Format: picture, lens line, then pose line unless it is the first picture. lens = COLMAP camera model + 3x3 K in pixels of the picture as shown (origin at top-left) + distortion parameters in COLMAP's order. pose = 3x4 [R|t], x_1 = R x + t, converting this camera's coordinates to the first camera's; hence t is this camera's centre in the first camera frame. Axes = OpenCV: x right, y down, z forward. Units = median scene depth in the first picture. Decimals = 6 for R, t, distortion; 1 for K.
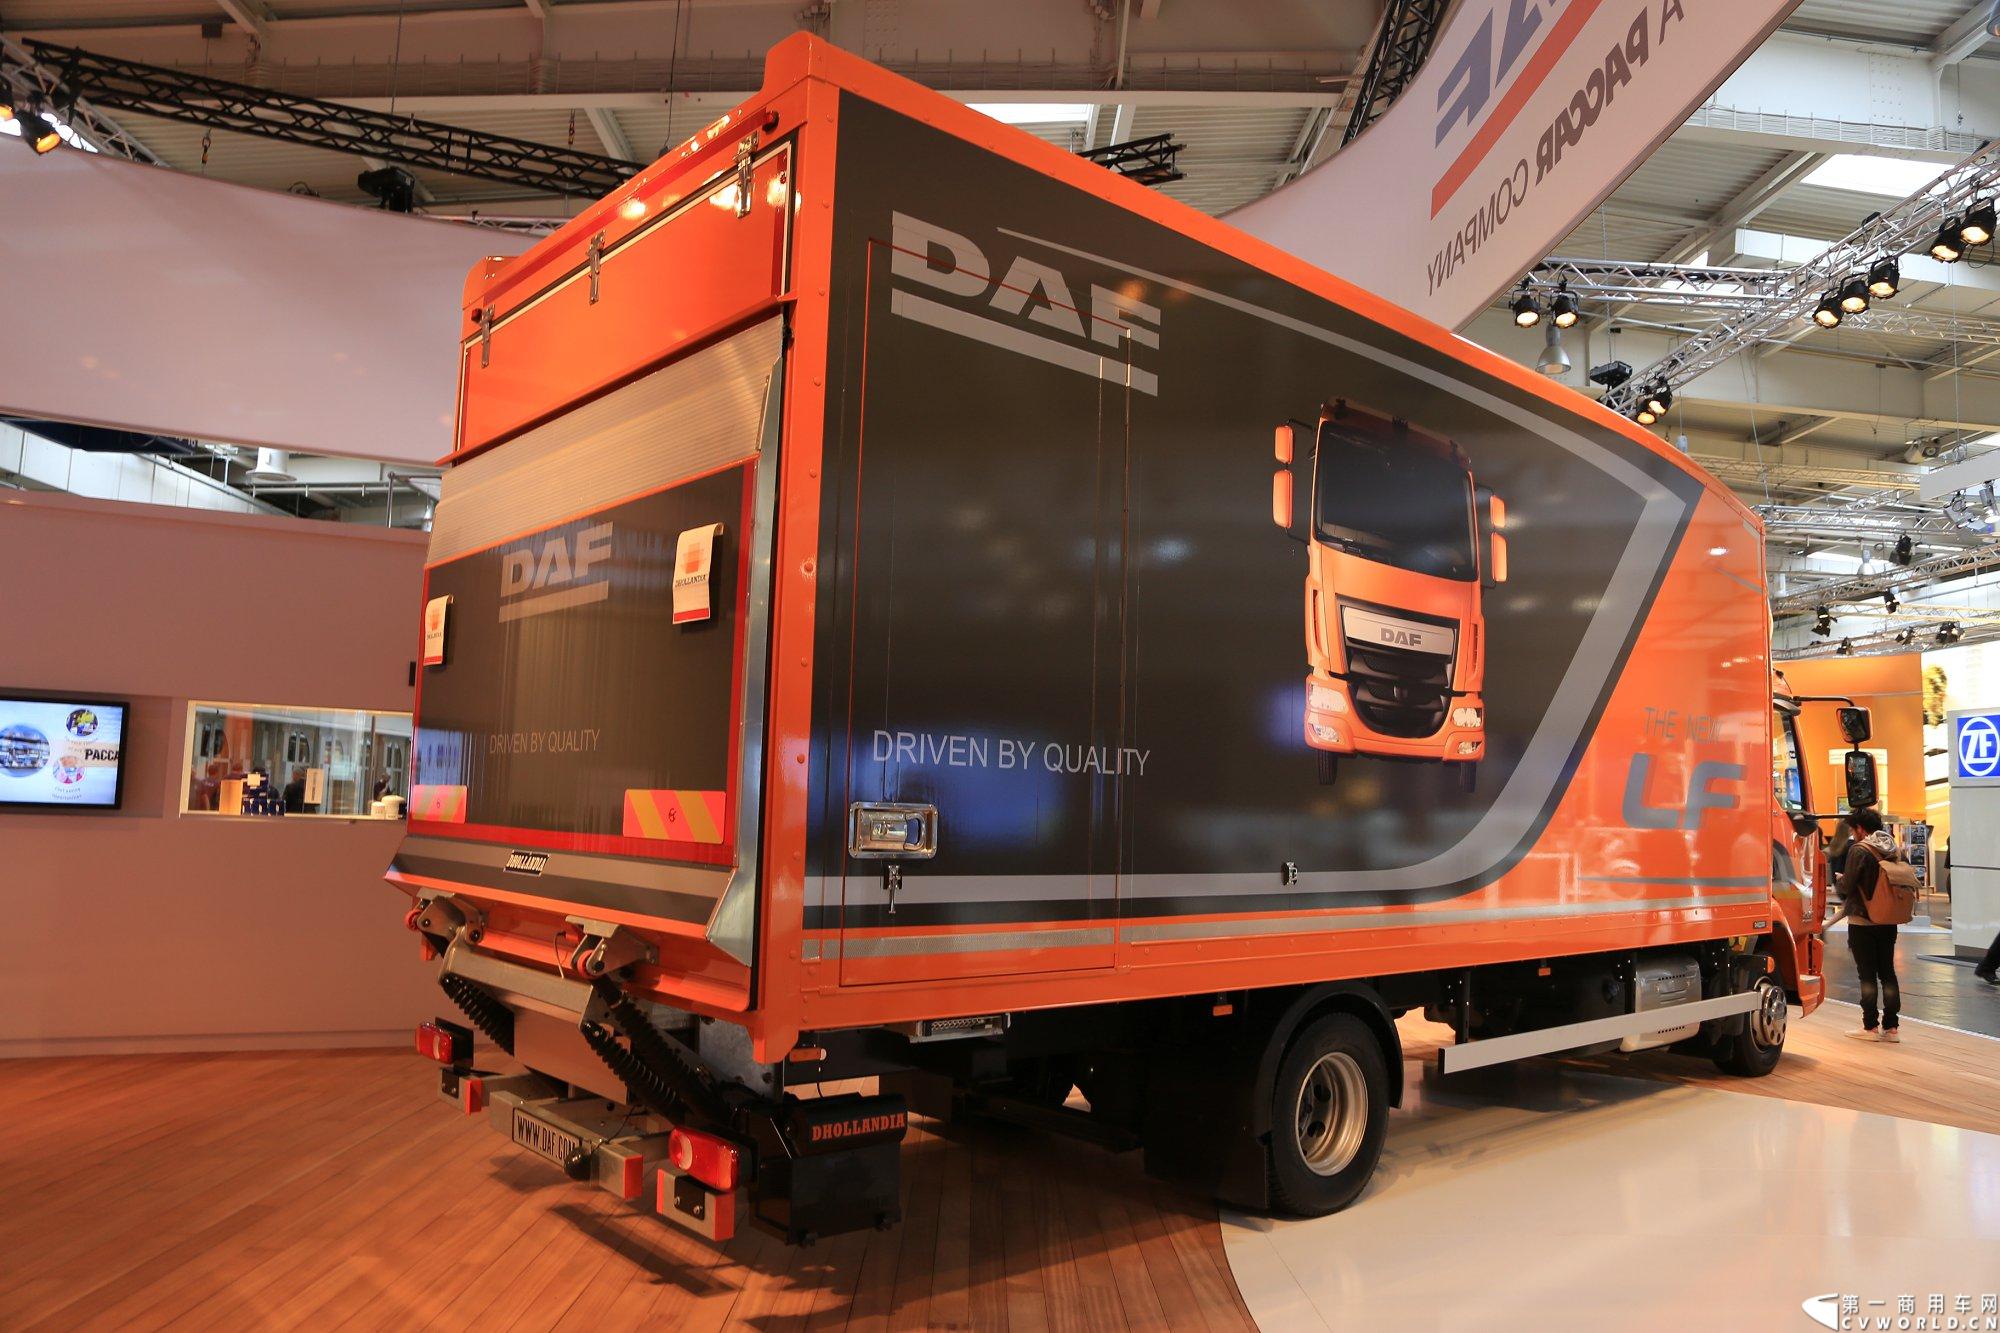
lens RADIAL K [[1436.2, 0, 1000.0], [0, 1436.2, 666.5], [0, 0, 1]] dist [-0.120240, 0.095888]
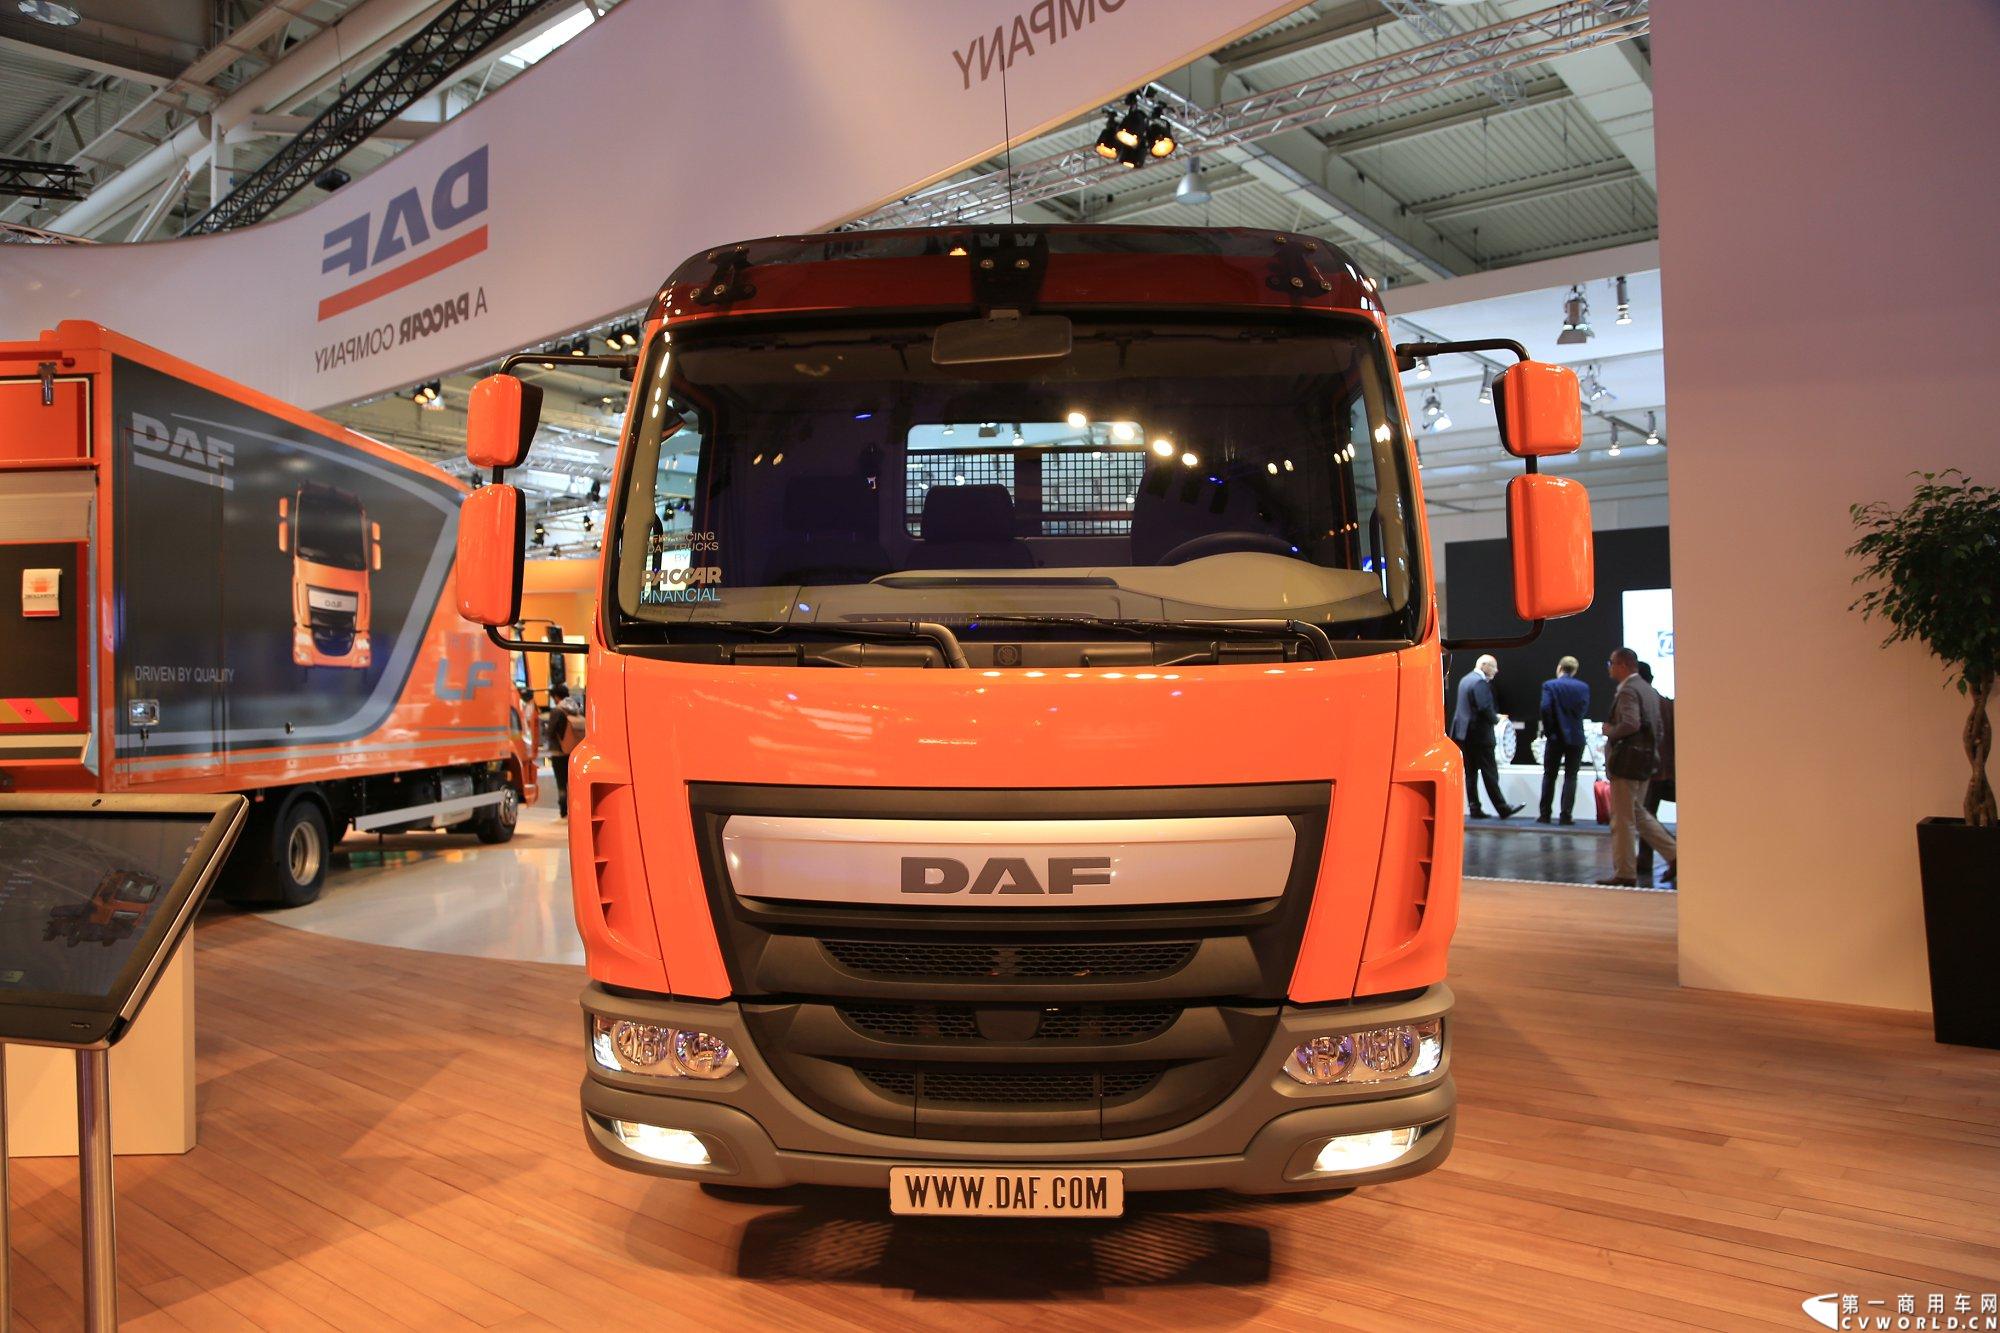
lens RADIAL K [[1560.7, 0, 1000.0], [0, 1560.7, 666.5], [0, 0, 1]] dist [-0.058542, 0.005575]
pose [[0.680377, -0.027161, 0.732359, -0.602797], [-0.036534, 0.996813, 0.070909, -0.111871], [-0.731951, -0.075001, 0.677217, -1.017169]]
